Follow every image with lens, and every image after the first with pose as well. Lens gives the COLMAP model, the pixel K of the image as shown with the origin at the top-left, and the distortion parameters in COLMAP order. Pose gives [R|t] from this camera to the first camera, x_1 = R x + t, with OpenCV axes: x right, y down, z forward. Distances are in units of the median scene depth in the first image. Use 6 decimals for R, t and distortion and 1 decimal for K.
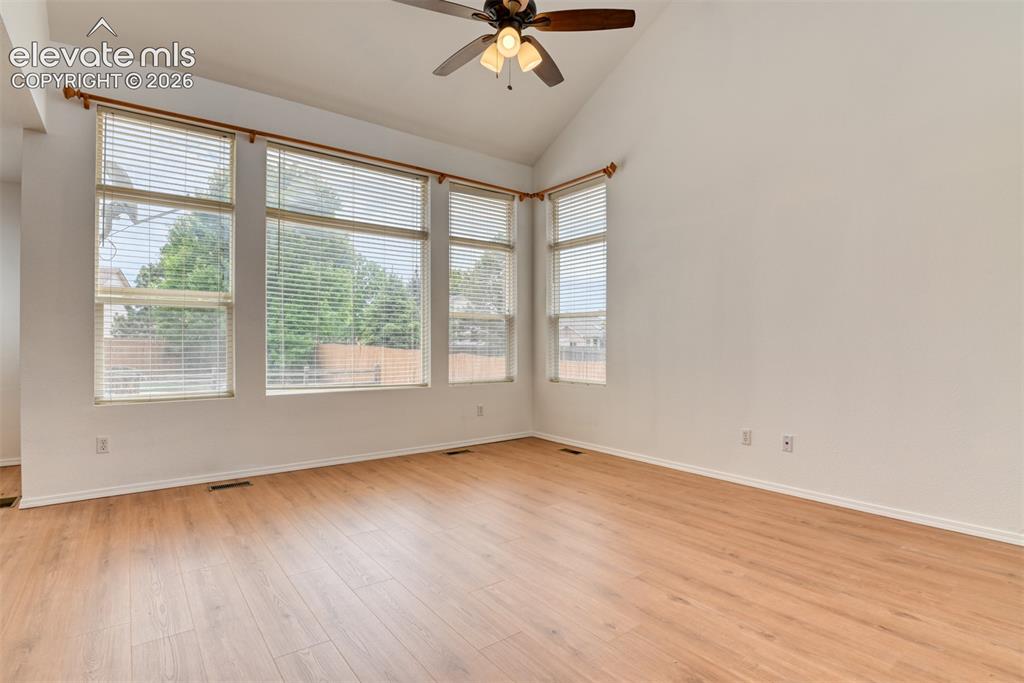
lens RADIAL K [[501.6, 0, 508.4], [0, 501.6, 342.1], [0, 0, 1]] dist [-0.028522, -0.001475]
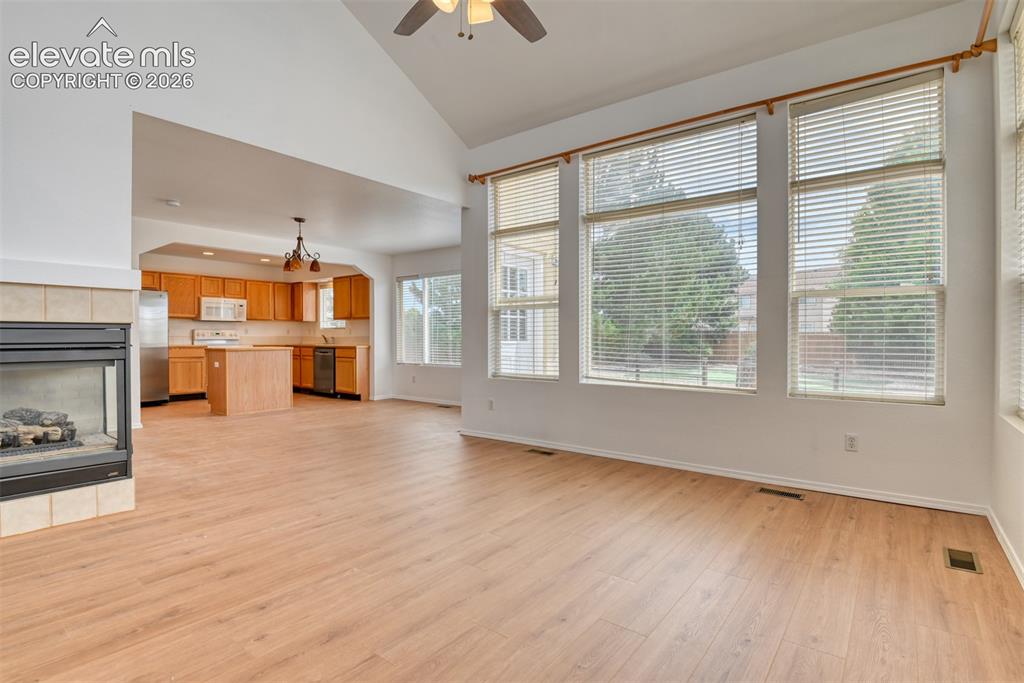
lens RADIAL K [[501.6, 0, 520.9], [0, 501.6, 344.2], [0, 0, 1]] dist [-0.028522, -0.001475]
pose [[0.262421, 0.013082, -0.964865, 0.607157], [0.003804, 0.999886, 0.014591, 0.002620], [0.964946, -0.007500, 0.262342, 0.611961]]
